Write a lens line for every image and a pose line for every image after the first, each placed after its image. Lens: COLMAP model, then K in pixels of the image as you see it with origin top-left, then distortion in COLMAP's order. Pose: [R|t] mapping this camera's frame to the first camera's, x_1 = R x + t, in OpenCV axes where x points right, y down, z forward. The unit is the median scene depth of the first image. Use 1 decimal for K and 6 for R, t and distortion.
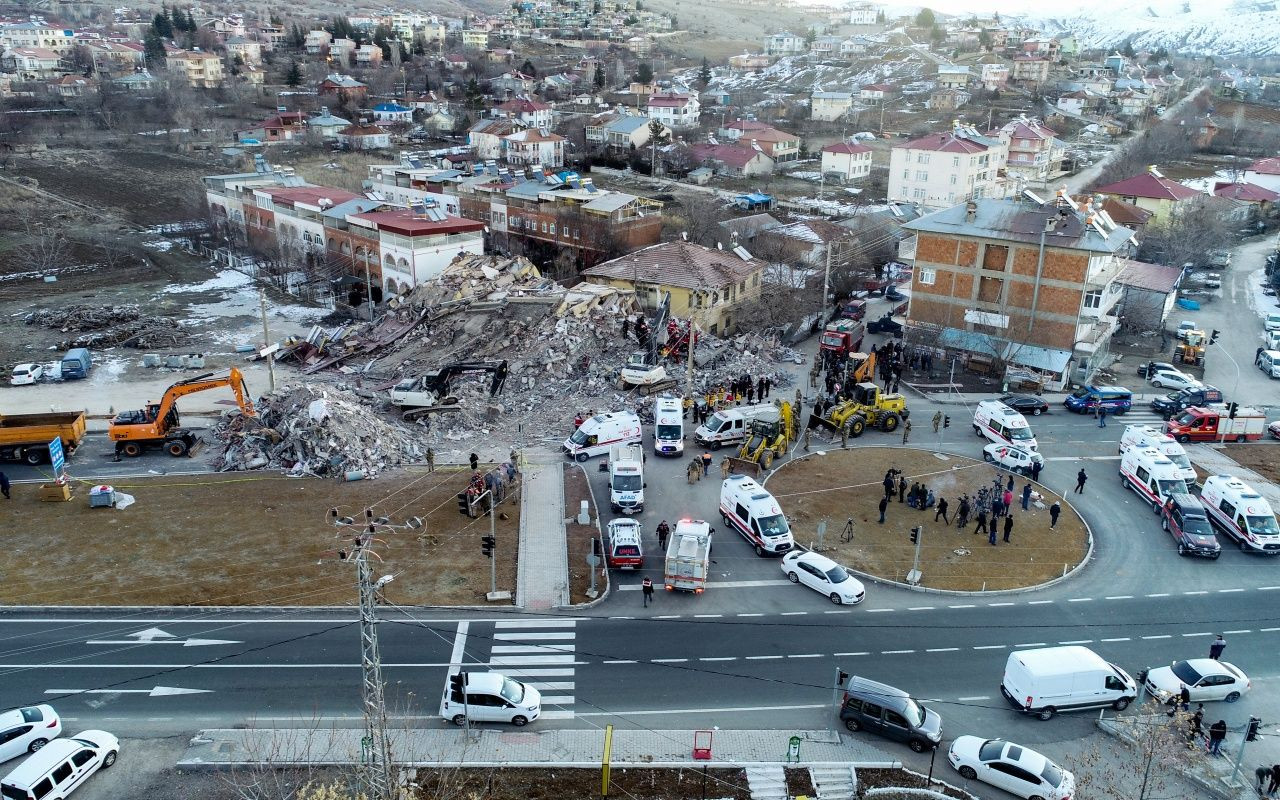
lens RADIAL K [[956.2, 0, 636.7], [0, 956.2, 402.9], [0, 0, 1]] dist [0.002322, 0.001019]
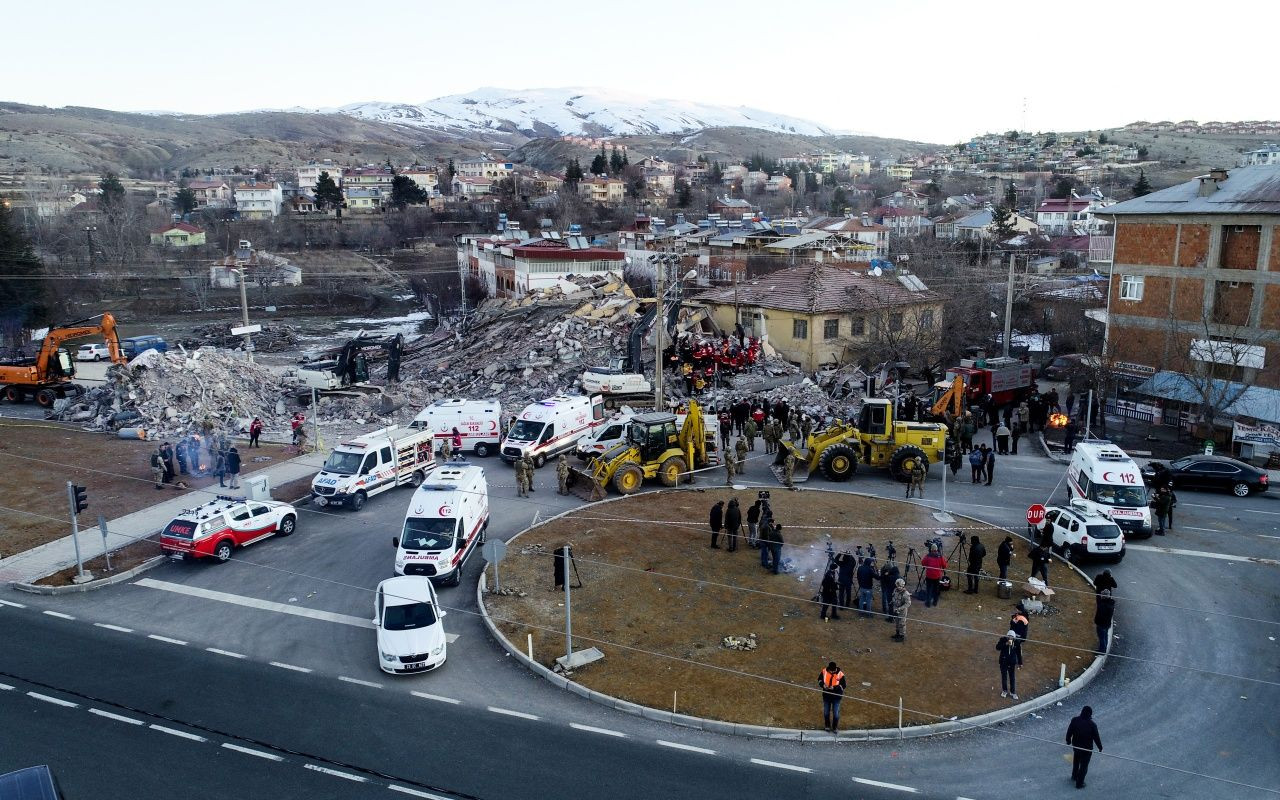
lens RADIAL K [[956.2, 0, 636.7], [0, 956.2, 402.9], [0, 0, 1]] dist [0.002322, 0.001019]
pose [[0.888400, 0.066904, -0.454170, 0.288478], [-0.137599, 0.982644, -0.124404, 0.059664], [0.437964, 0.173013, 0.882187, 0.303585]]
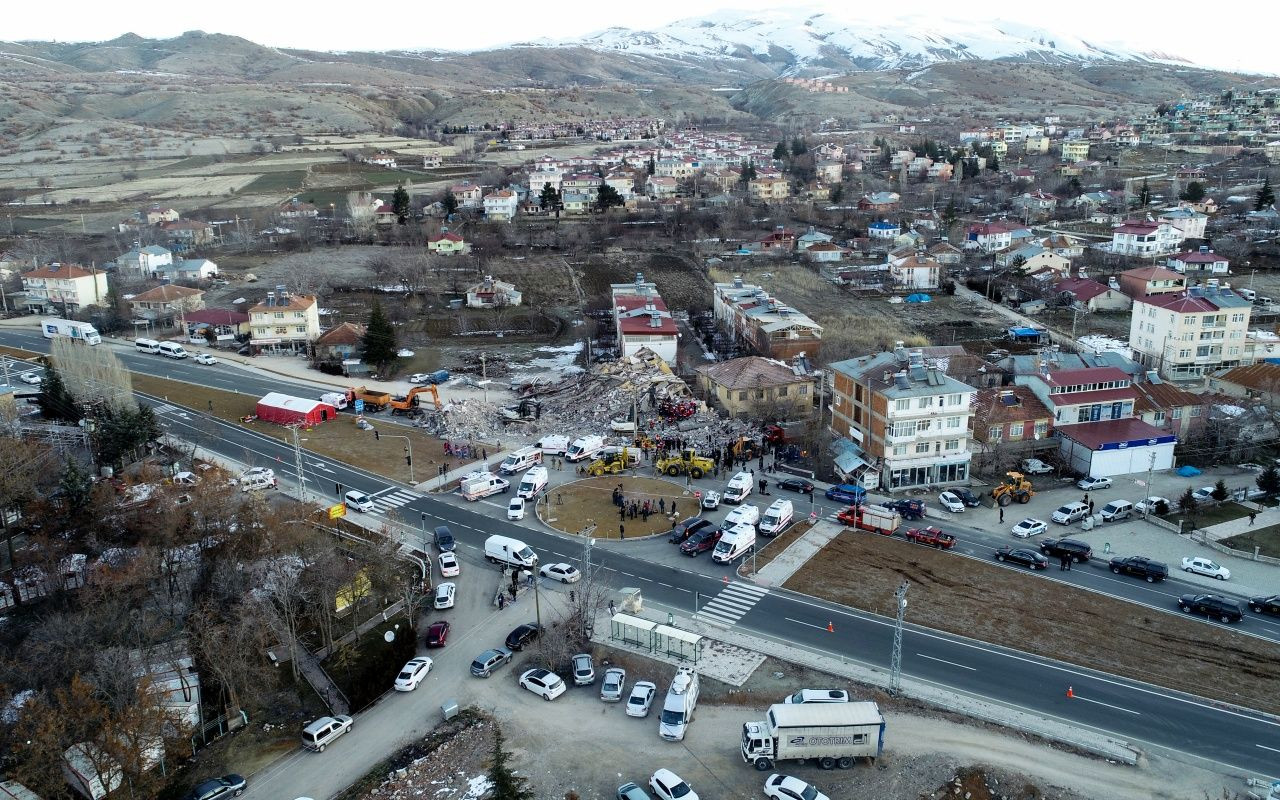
lens RADIAL K [[956.2, 0, 636.7], [0, 956.2, 402.9], [0, 0, 1]] dist [0.002322, 0.001019]
pose [[0.754361, 0.153436, -0.638277, 0.948403], [-0.203789, 0.978999, -0.005510, -0.053994], [0.624027, 0.134231, 0.769787, -0.297157]]
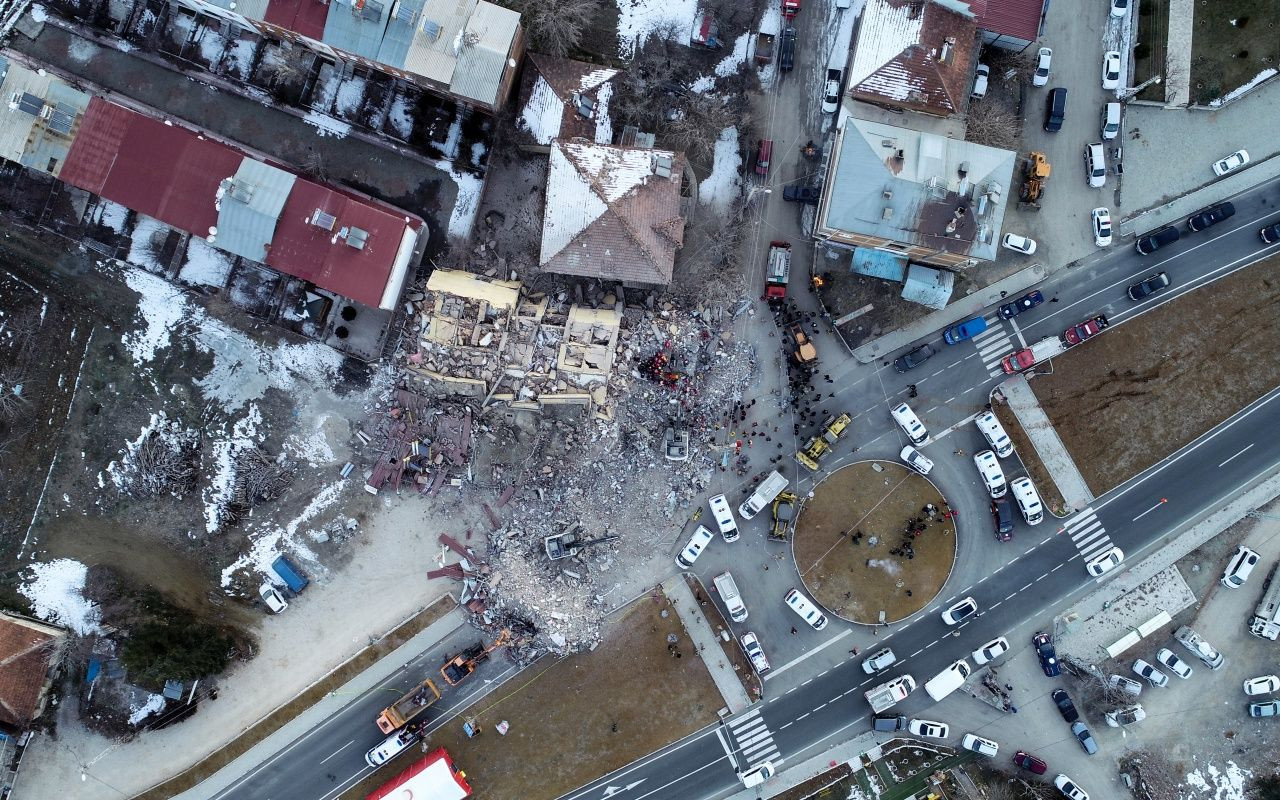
lens RADIAL K [[956.2, 0, 636.7], [0, 956.2, 402.9], [0, 0, 1]] dist [0.002322, 0.001019]
pose [[0.918068, -0.395977, -0.018788, 0.002315], [0.150215, 0.303631, 0.940874, -1.164801], [-0.366860, -0.866608, 0.338236, 0.483221]]
